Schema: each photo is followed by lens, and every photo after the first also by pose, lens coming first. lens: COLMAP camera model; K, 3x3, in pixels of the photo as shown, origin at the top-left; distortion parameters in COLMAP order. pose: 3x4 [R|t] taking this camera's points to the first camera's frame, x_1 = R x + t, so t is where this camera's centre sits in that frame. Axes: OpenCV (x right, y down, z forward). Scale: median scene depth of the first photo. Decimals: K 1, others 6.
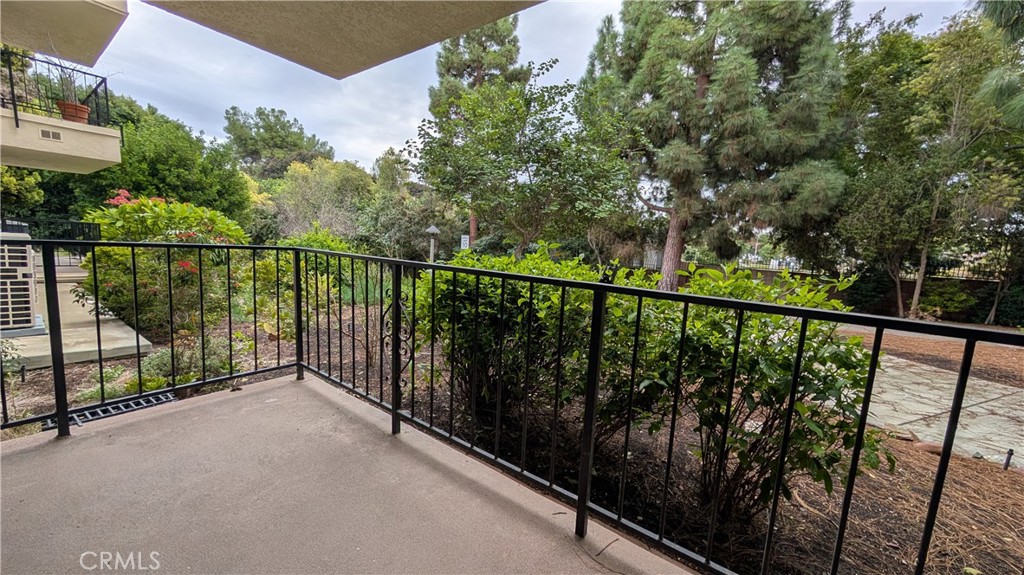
lens RADIAL K [[372.2, 0, 511.6], [0, 372.2, 289.0], [0, 0, 1]] dist [-0.000643, -0.000061]
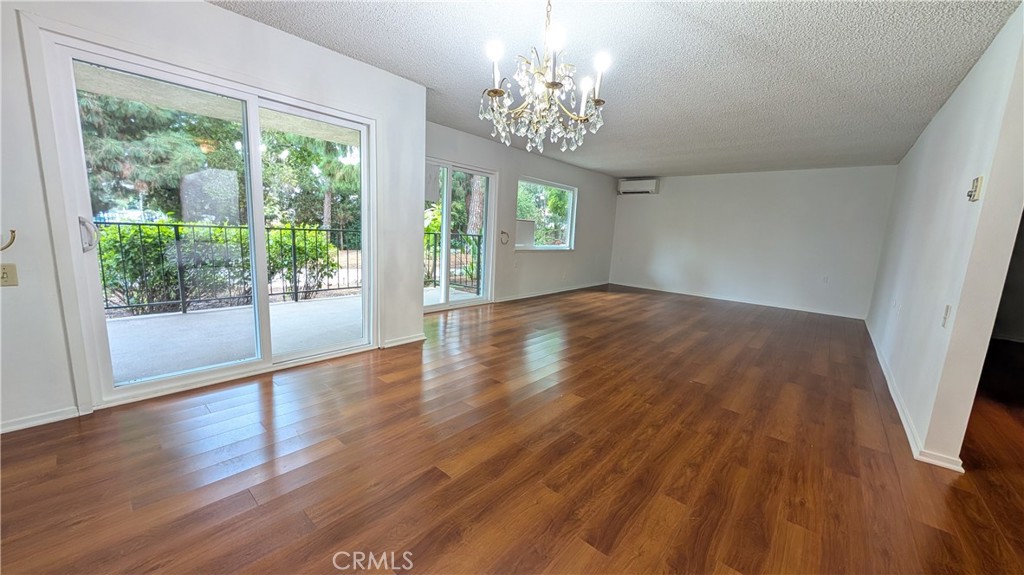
lens RADIAL K [[372.2, 0, 511.6], [0, 372.2, 291.1], [0, 0, 1]] dist [-0.000643, -0.000061]
pose [[0.081384, -0.208930, 0.974538, -0.360104], [0.086553, 0.975569, 0.201923, 0.006863], [-0.992917, 0.067916, 0.097480, -0.157675]]
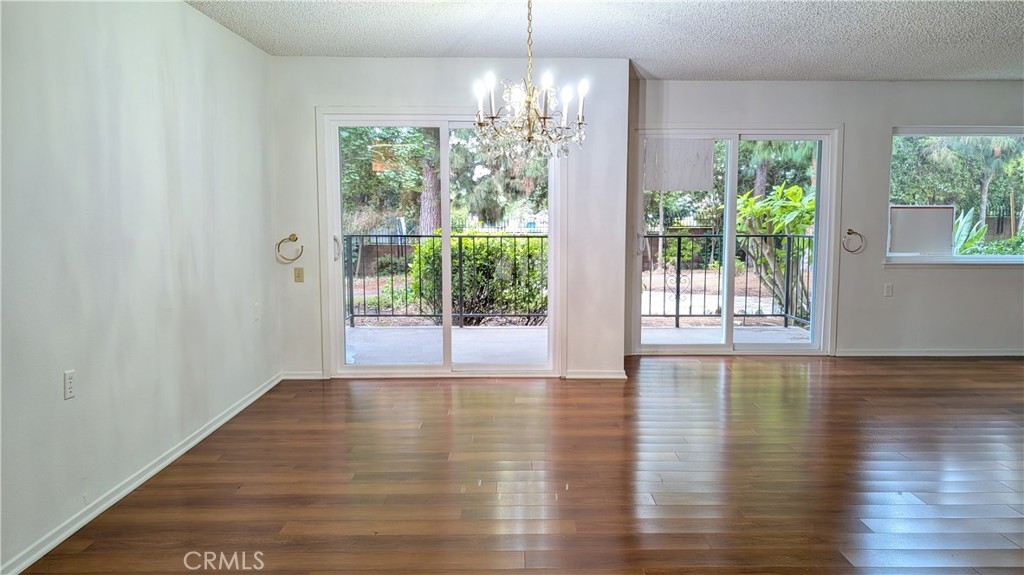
lens RADIAL K [[742.1, 0, 520.3], [0, 742.1, 288.3], [0, 0, 1]] dist [0.025759, -0.003273]
pose [[0.801897, -0.114249, 0.586437, -0.389288], [0.120939, 0.992267, 0.027938, 0.024025], [-0.585093, 0.048519, 0.809513, -0.382883]]
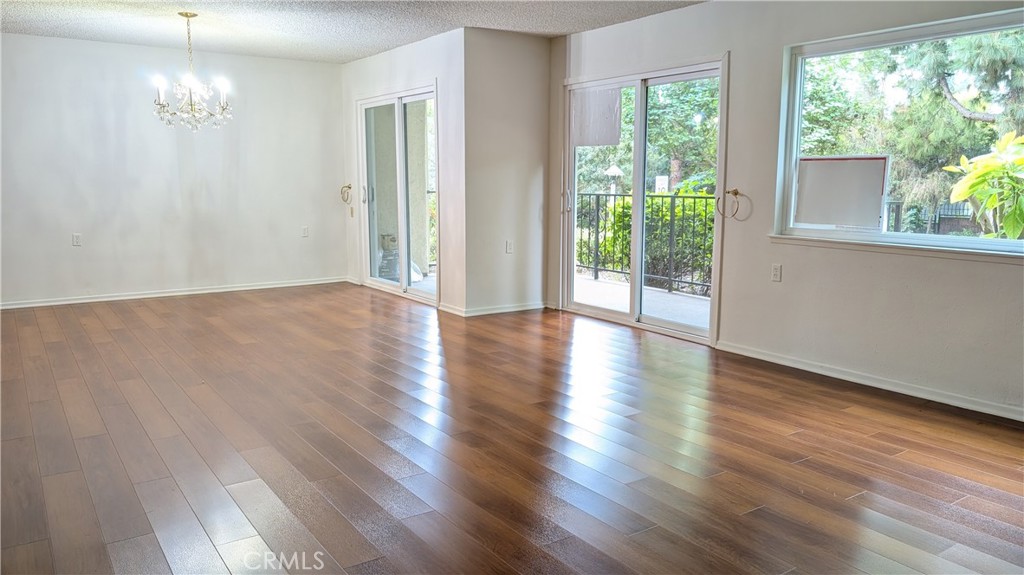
lens RADIAL K [[742.1, 0, 517.3], [0, 742.1, 283.2], [0, 0, 1]] dist [0.025759, -0.003273]
pose [[0.943815, -0.000462, -0.330475, 0.105913], [-0.000262, 0.999998, -0.002145, 0.075309], [0.330475, 0.002111, 0.943812, -0.510849]]
